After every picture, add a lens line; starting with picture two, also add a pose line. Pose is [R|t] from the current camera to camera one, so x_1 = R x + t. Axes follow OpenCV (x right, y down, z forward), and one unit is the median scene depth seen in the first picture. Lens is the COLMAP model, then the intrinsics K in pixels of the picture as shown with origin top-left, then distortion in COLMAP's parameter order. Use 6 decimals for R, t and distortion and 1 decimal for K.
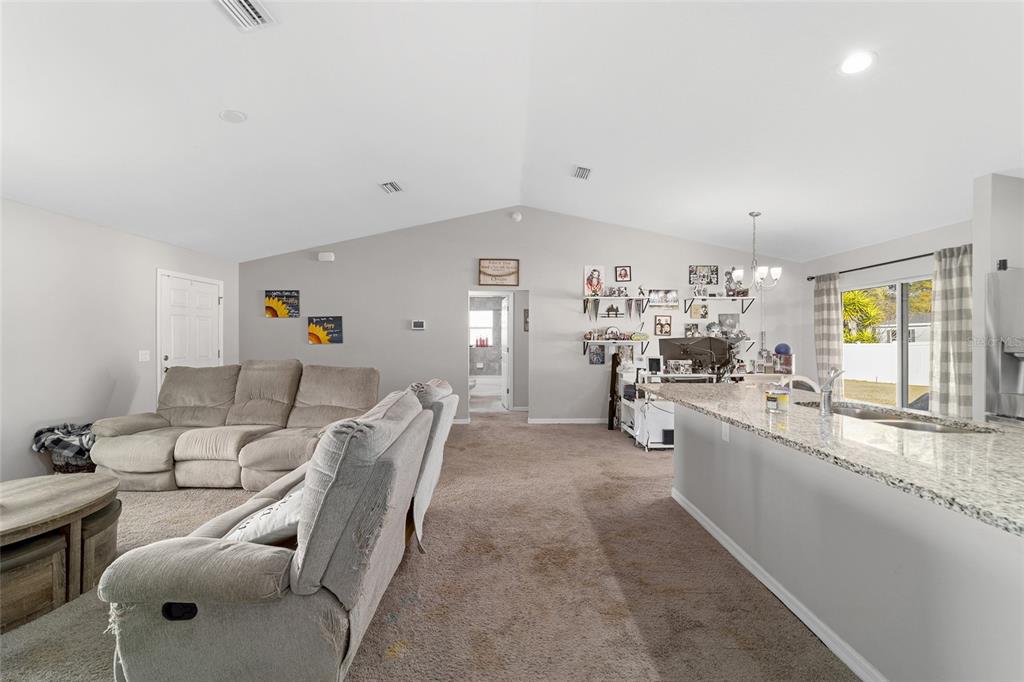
lens RADIAL K [[394.2, 0, 512.1], [0, 394.2, 338.2], [0, 0, 1]] dist [-0.012648, 0.005829]
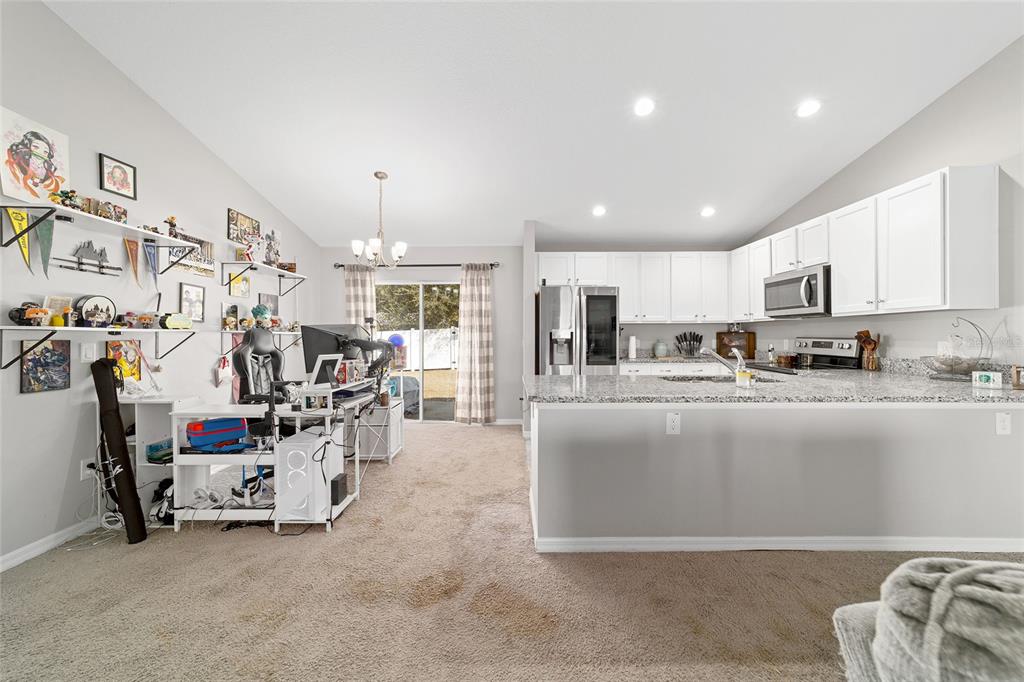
lens RADIAL K [[394.2, 0, 510.8], [0, 394.2, 337.2], [0, 0, 1]] dist [-0.012648, 0.005829]
pose [[0.007148, 0.000161, 0.999974, -0.151547], [-0.000560, 1.000000, -0.000157, 0.014770], [-0.999974, -0.000559, 0.007148, 0.562037]]
